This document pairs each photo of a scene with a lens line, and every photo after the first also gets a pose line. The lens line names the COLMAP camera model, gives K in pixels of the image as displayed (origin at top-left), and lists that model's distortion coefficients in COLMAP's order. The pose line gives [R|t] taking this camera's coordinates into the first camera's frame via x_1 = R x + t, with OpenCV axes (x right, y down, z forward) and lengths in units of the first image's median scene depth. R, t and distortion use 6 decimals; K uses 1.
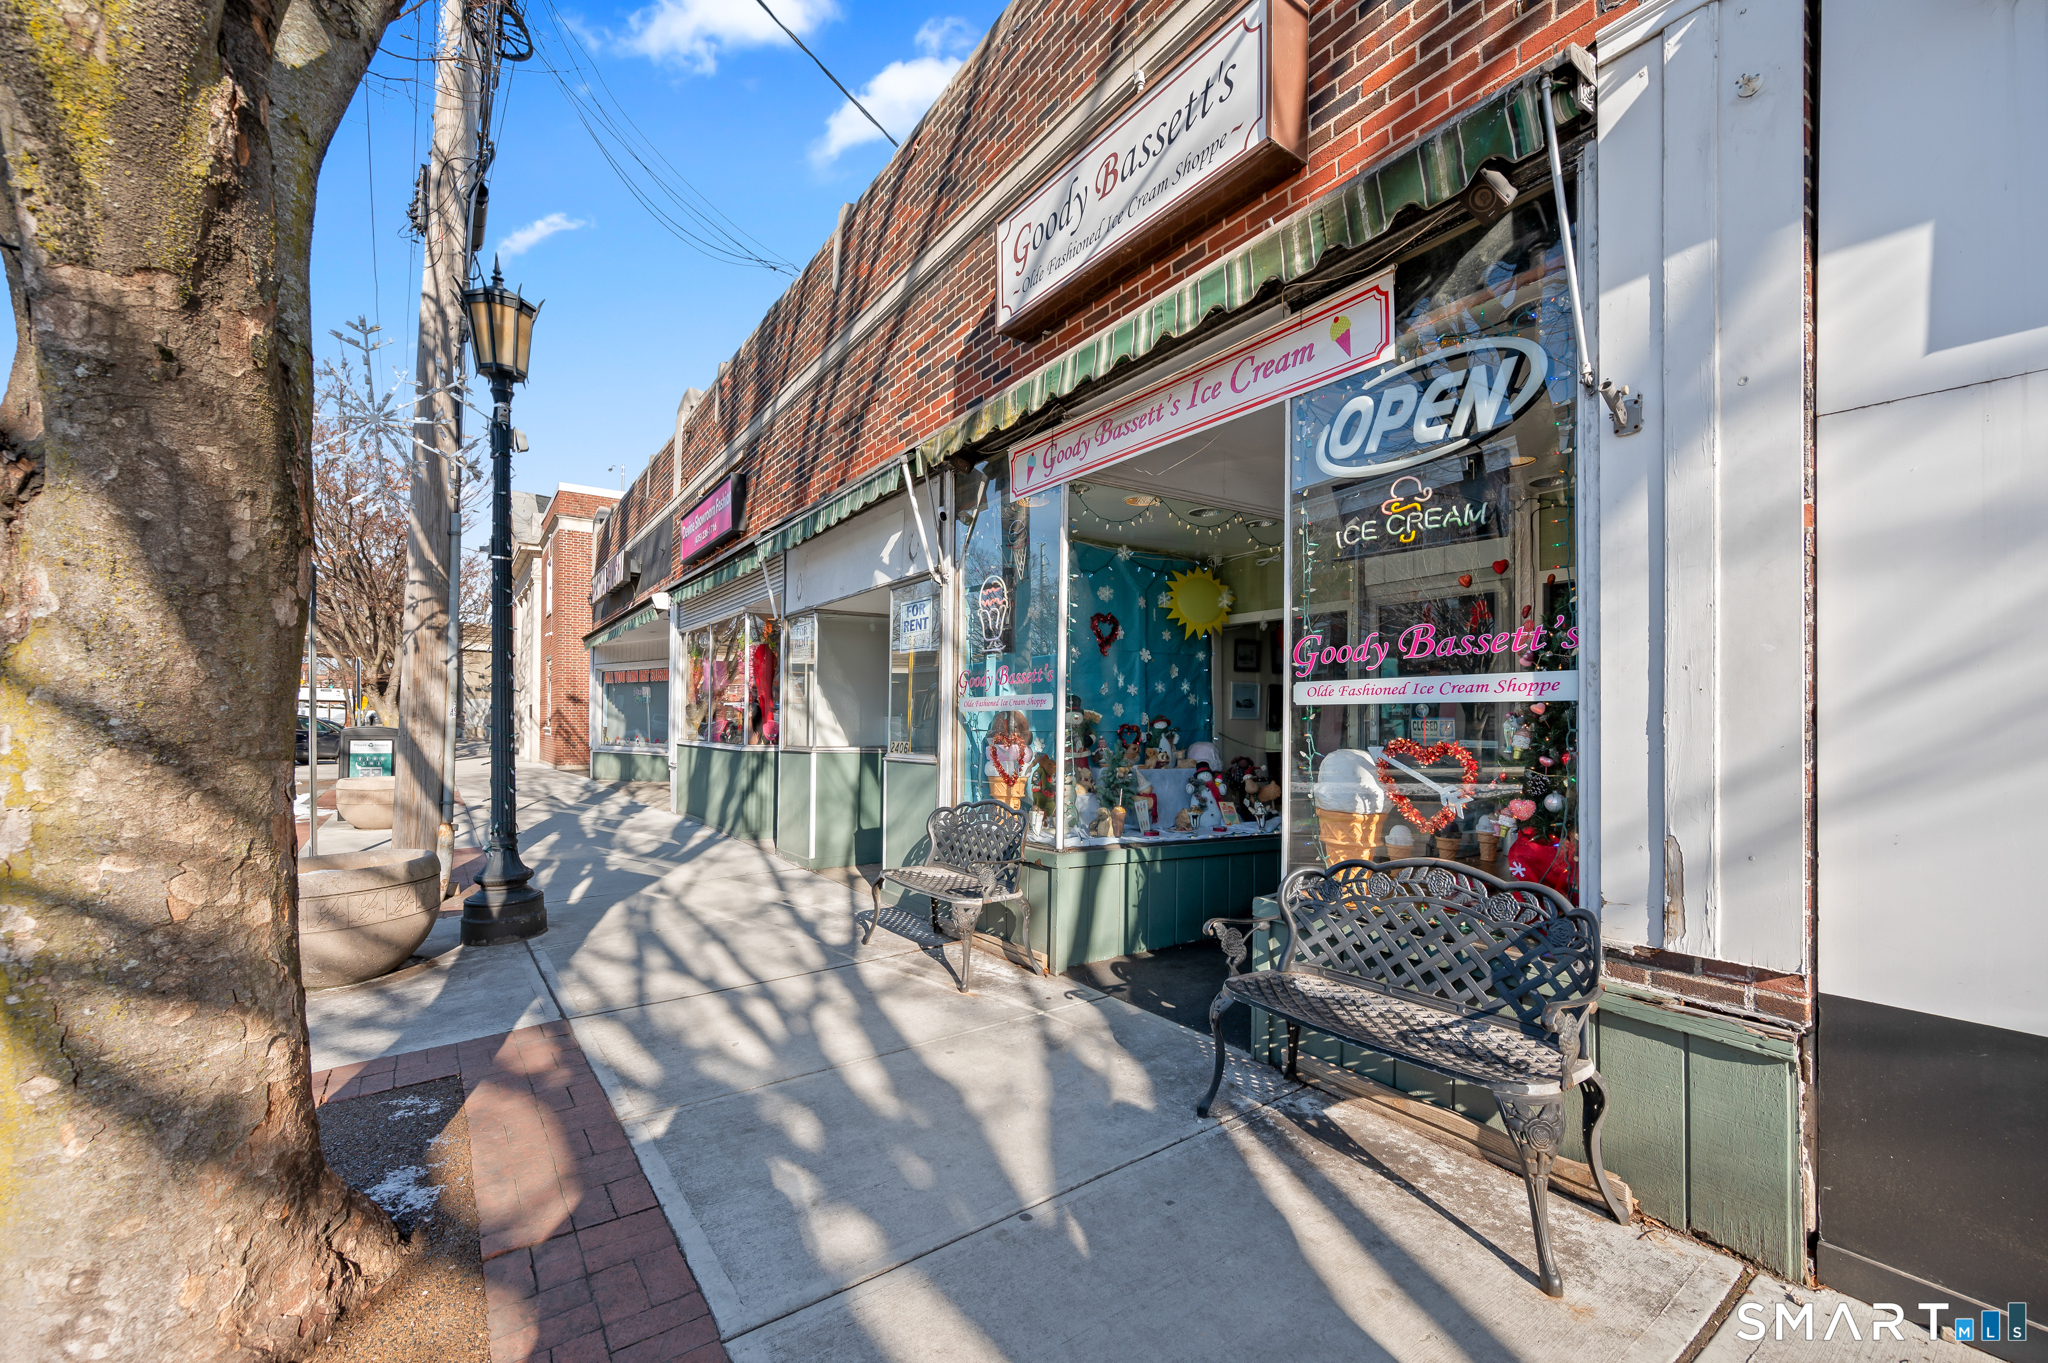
lens RADIAL K [[818.1, 0, 1008.2], [0, 818.1, 718.8], [0, 0, 1]] dist [0.002575, -0.000637]
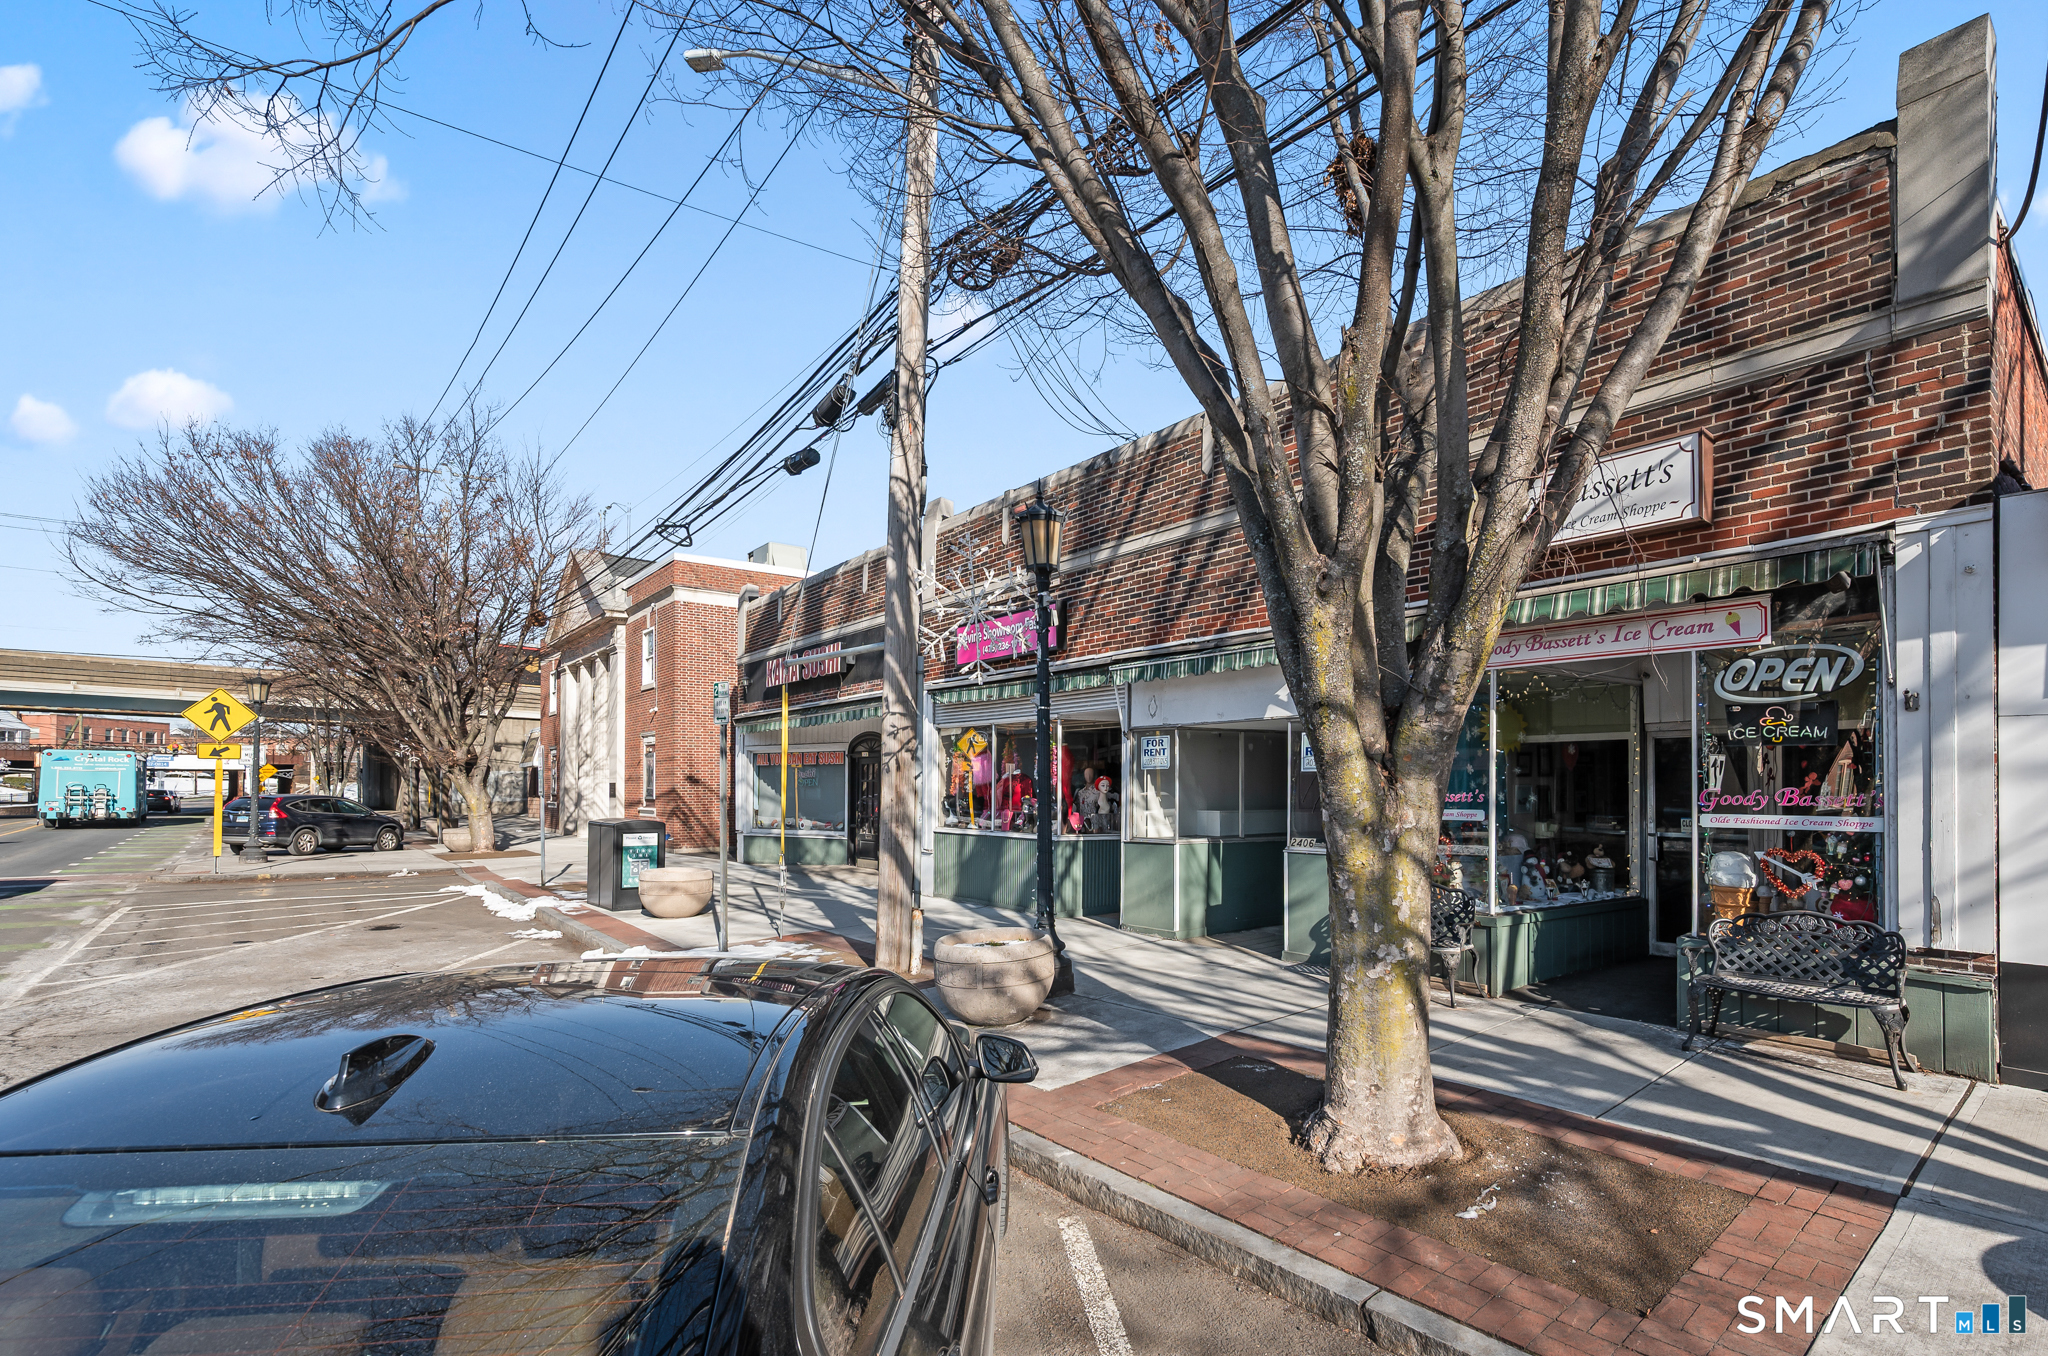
lens RADIAL K [[930.7, 0, 1106.0], [0, 930.7, 786.9], [0, 0, 1]] dist [0.003388, -0.000368]
pose [[0.994708, -0.011501, 0.102094, -1.231769], [0.010612, 0.999901, 0.009254, -0.147911], [-0.102191, -0.008122, 0.994732, -0.940350]]
